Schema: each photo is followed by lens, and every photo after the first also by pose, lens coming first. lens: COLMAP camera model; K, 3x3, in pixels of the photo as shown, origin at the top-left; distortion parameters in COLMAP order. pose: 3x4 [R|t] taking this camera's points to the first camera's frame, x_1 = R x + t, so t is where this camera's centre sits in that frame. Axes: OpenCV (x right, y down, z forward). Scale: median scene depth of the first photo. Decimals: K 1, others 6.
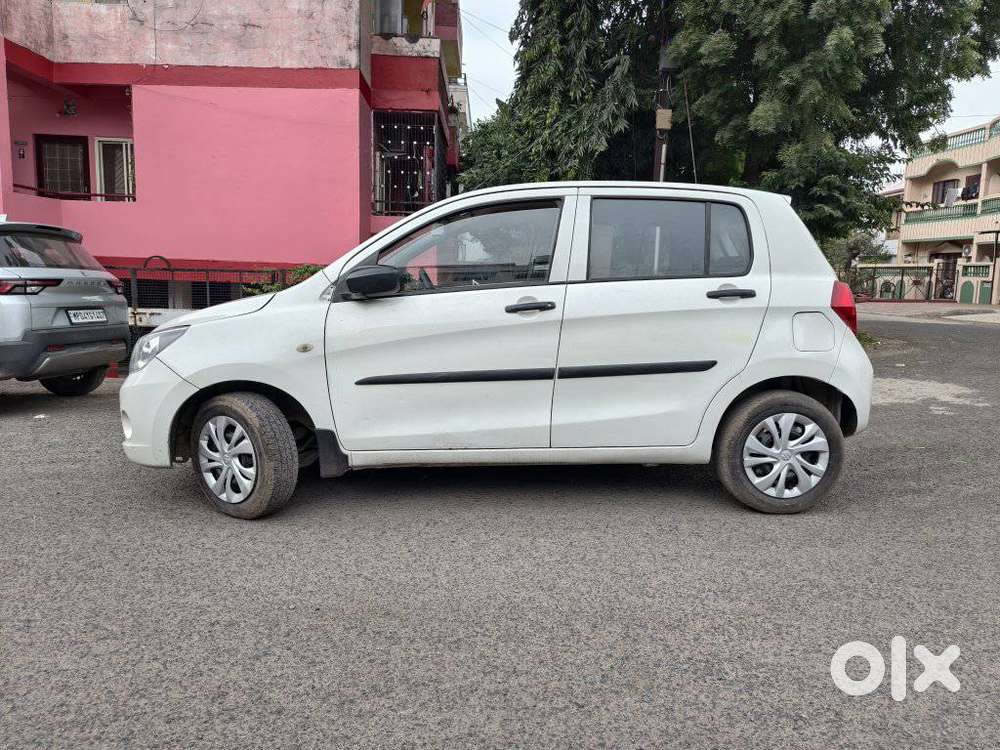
lens RADIAL K [[724.6, 0, 502.5], [0, 724.6, 372.4], [0, 0, 1]] dist [0.031285, -0.030898]
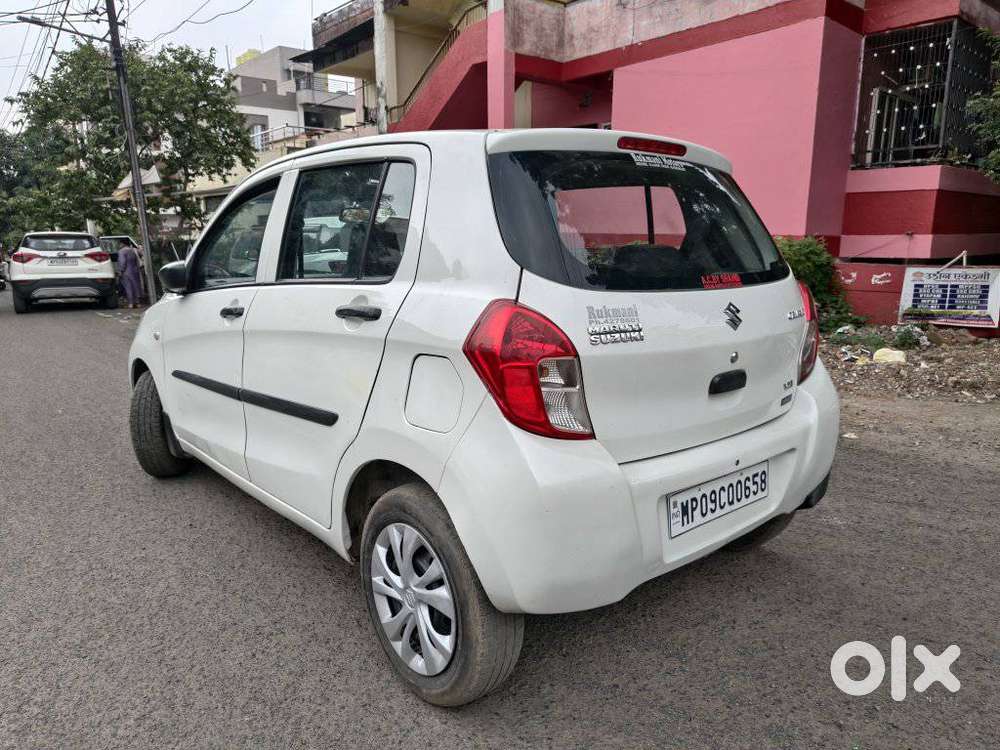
lens RADIAL K [[724.6, 0, 505.5], [0, 724.6, 371.4], [0, 0, 1]] dist [0.031285, -0.030898]
pose [[0.592388, 0.129917, -0.795109, 0.889730], [-0.090745, 0.991392, 0.094380, -0.127717], [0.800526, 0.016243, 0.599078, 0.727555]]
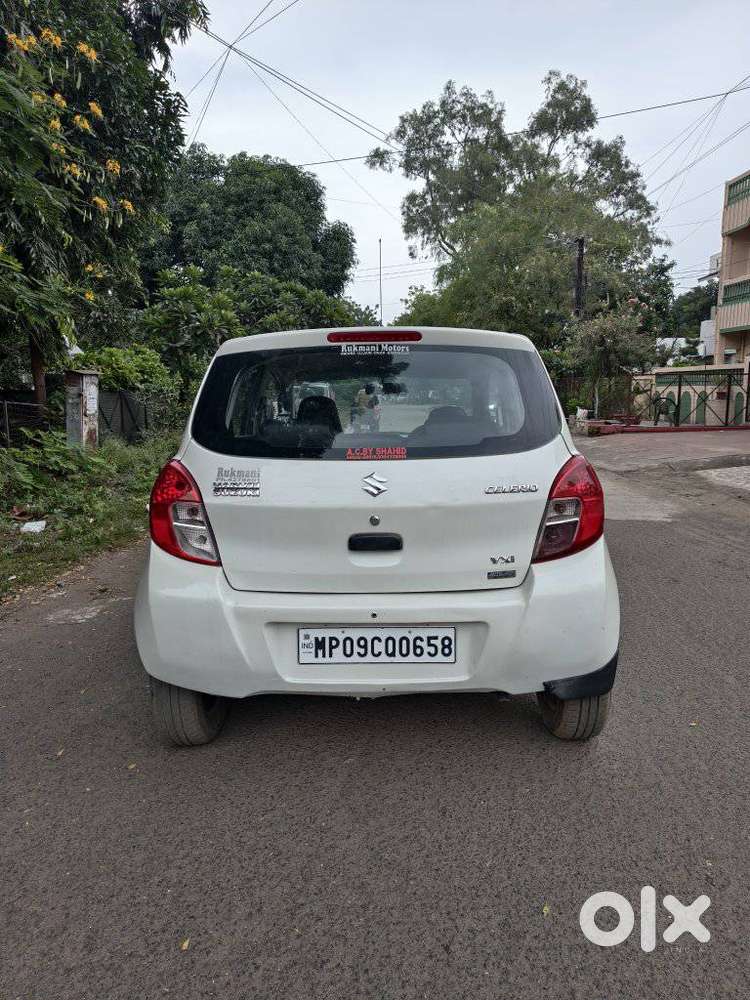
lens RADIAL K [[757.5, 0, 383.5], [0, 757.5, 504.8], [0, 0, 1]] dist [0.034207, -0.000197]
pose [[-0.119149, 0.121337, -0.985434, 1.228883], [-0.105913, 0.985288, 0.134125, -0.213353], [0.987211, 0.120351, -0.104545, 1.342357]]
